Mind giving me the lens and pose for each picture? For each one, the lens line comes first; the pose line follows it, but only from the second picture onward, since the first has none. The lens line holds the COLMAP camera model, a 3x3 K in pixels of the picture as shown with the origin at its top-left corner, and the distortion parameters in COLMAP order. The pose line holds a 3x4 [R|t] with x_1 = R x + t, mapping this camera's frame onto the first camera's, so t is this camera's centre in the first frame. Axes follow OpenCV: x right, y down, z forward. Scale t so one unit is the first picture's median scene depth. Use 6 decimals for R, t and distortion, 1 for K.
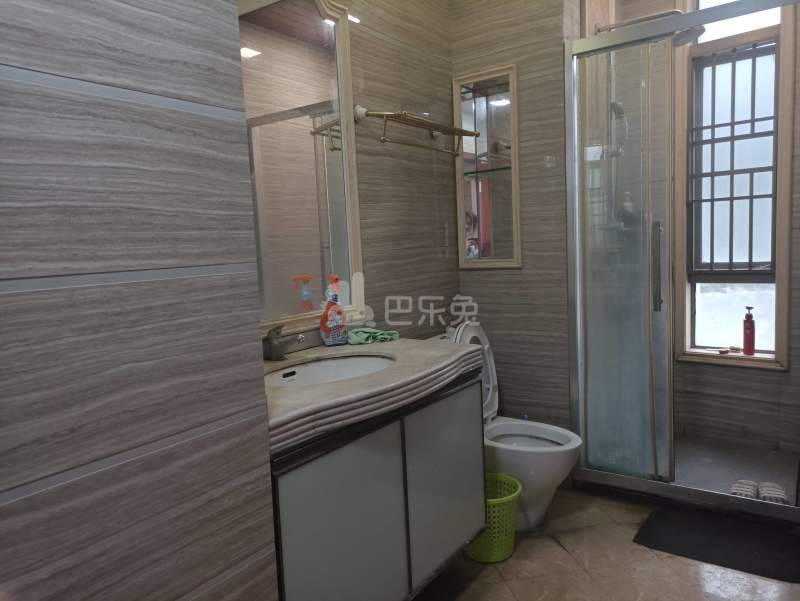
lens RADIAL K [[585.1, 0, 400.0], [0, 585.1, 300.5], [0, 0, 1]] dist [0.008945, -0.000662]
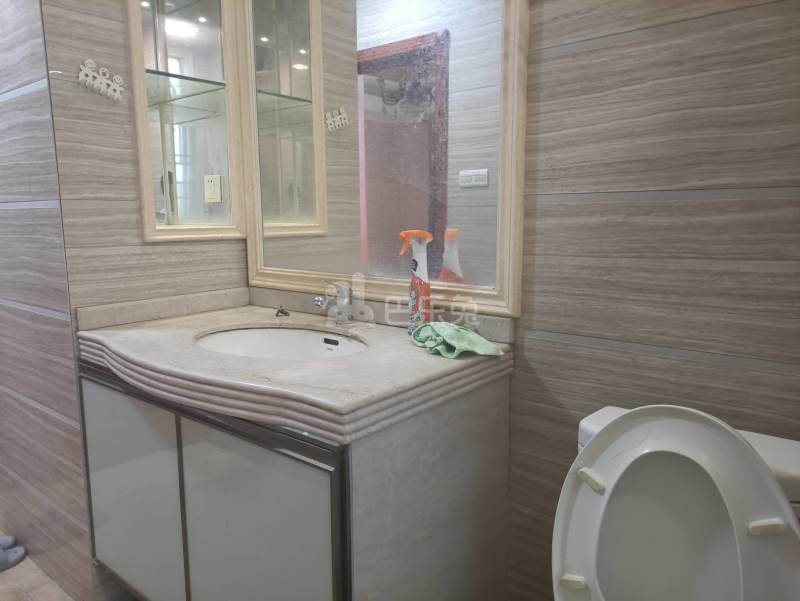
lens RADIAL K [[585.1, 0, 400.0], [0, 585.1, 300.5], [0, 0, 1]] dist [0.008945, -0.000662]
pose [[-0.070263, 0.190763, -0.979118, 0.212458], [-0.087162, 0.976616, 0.196530, -0.036173], [0.993713, 0.099150, -0.051993, 0.396348]]
